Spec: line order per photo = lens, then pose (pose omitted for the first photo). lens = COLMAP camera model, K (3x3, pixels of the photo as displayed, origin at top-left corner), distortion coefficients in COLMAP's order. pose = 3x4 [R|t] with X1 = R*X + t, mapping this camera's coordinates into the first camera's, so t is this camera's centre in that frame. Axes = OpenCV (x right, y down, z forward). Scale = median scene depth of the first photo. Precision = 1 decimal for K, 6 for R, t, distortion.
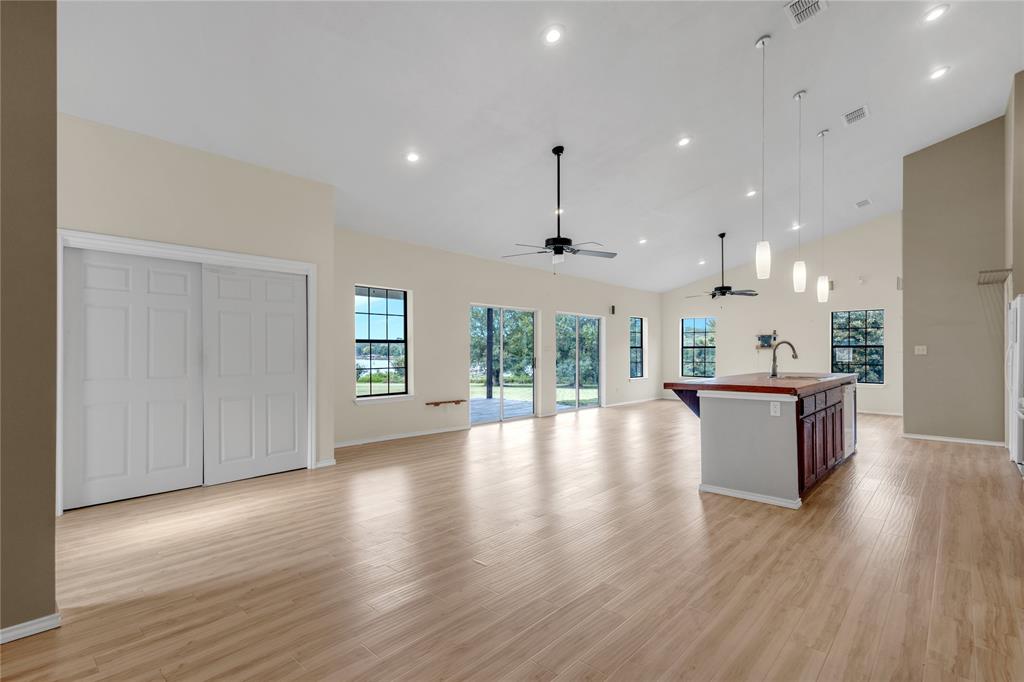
lens RADIAL K [[483.1, 0, 510.6], [0, 483.1, 346.1], [0, 0, 1]] dist [0.010536, -0.001388]
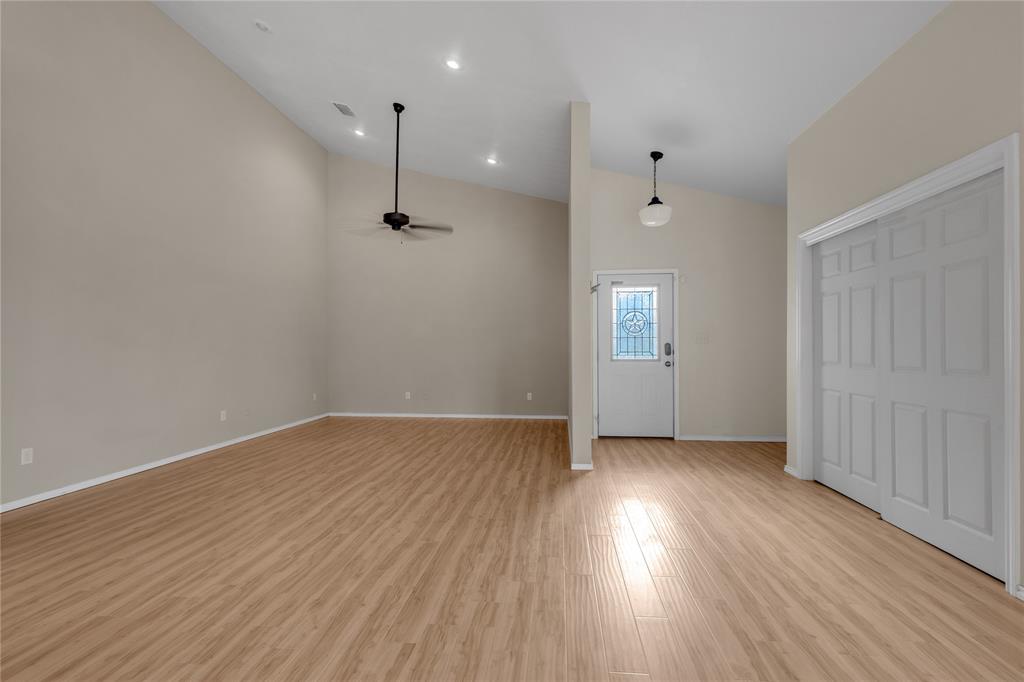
lens RADIAL K [[483.1, 0, 514.8], [0, 483.1, 347.7], [0, 0, 1]] dist [0.010536, -0.001388]
pose [[-0.796636, 0.000440, -0.604459, 0.270323], [0.008292, 0.999914, -0.010201, 0.032316], [0.604402, -0.013138, -0.796571, 1.271782]]
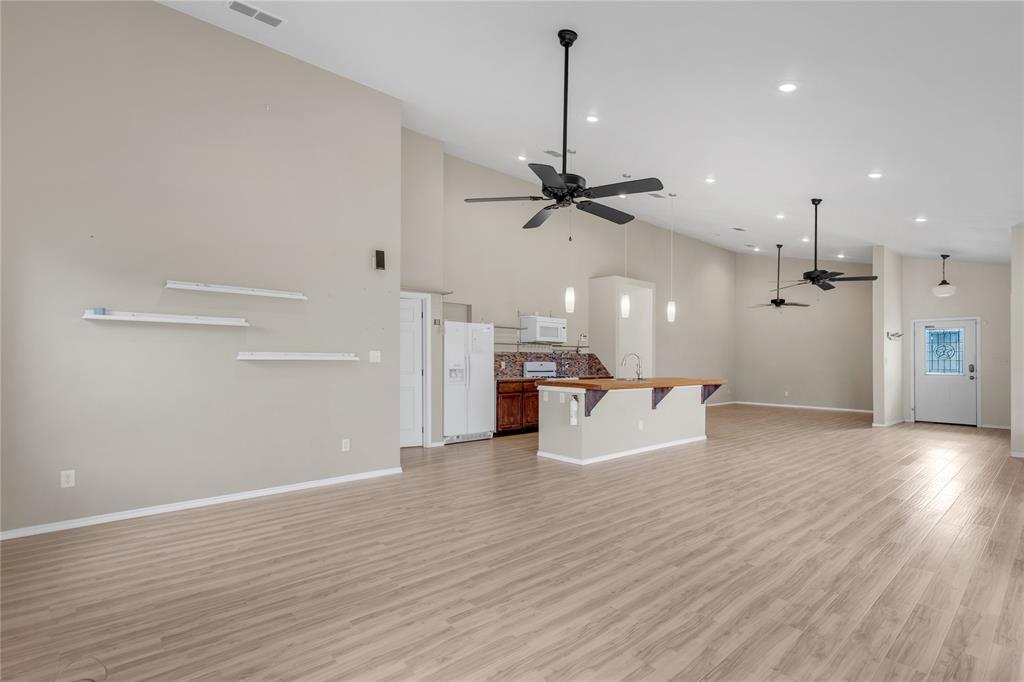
lens RADIAL K [[483.1, 0, 512.7], [0, 483.1, 351.0], [0, 0, 1]] dist [0.010536, -0.001388]
pose [[-0.995279, -0.006551, 0.096830, 0.946359], [-0.009617, 0.999466, -0.031234, 0.036000], [-0.096573, -0.032018, -0.994811, 2.870330]]
